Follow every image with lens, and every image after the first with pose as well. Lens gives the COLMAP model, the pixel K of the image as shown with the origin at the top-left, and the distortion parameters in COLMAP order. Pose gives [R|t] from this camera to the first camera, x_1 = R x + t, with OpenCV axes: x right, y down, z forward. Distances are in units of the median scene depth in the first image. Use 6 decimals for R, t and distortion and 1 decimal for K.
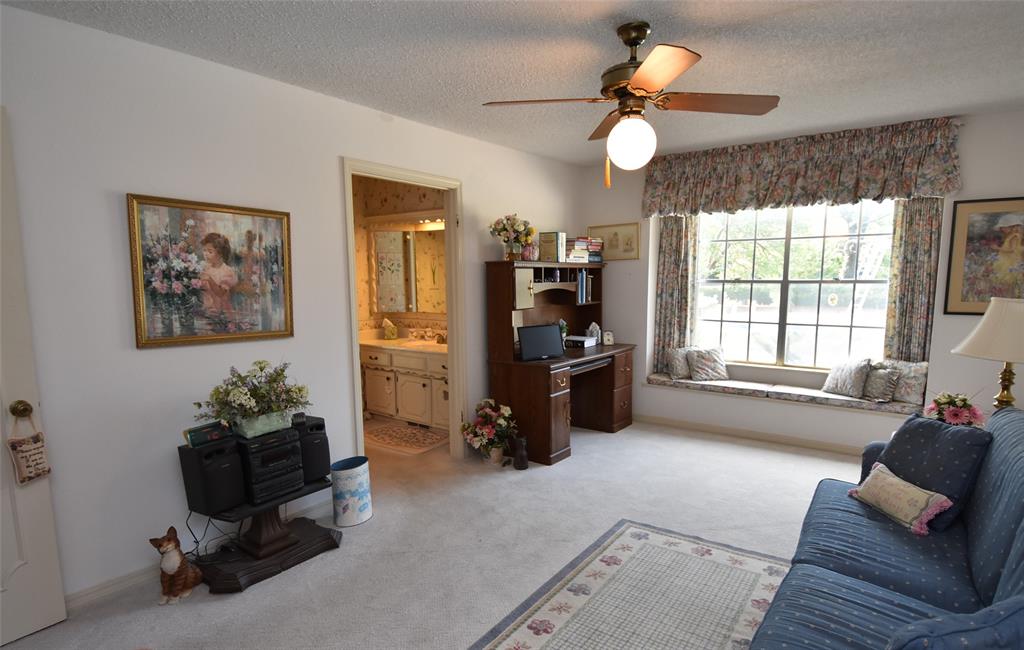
lens RADIAL K [[555.0, 0, 506.9], [0, 555.0, 356.7], [0, 0, 1]] dist [-0.003496, -0.001582]
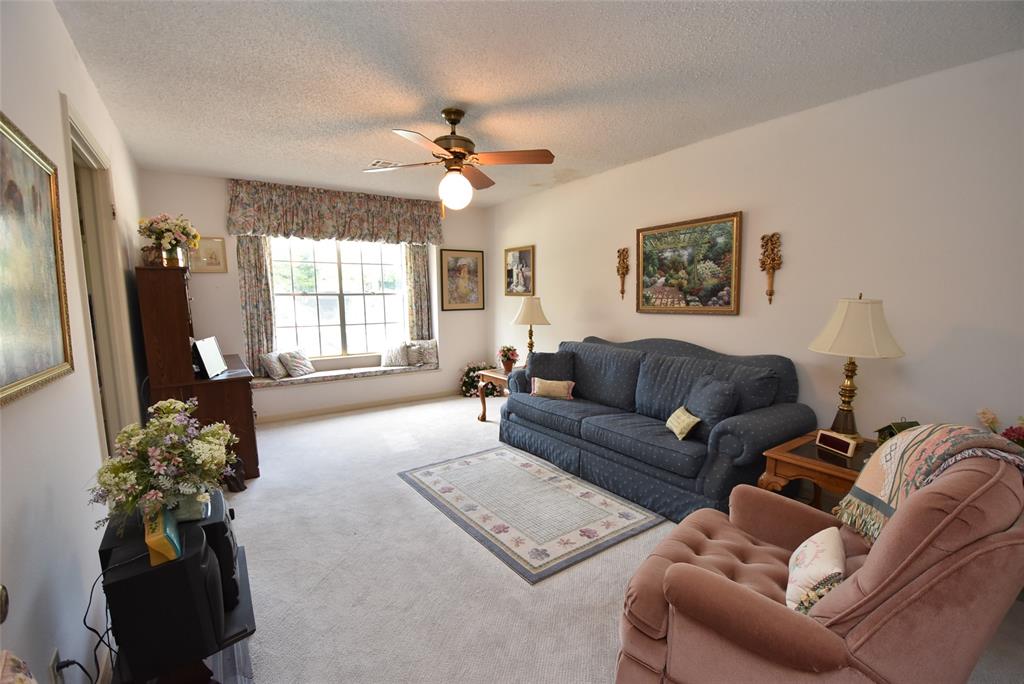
lens RADIAL K [[451.3, 0, 507.3], [0, 451.3, 352.9], [0, 0, 1]] dist [0.013797, -0.025188]
pose [[0.332929, -0.116858, 0.935683, -0.534185], [0.141956, 0.987194, 0.072782, -0.018594], [-0.932205, 0.108594, 0.345254, 0.303581]]
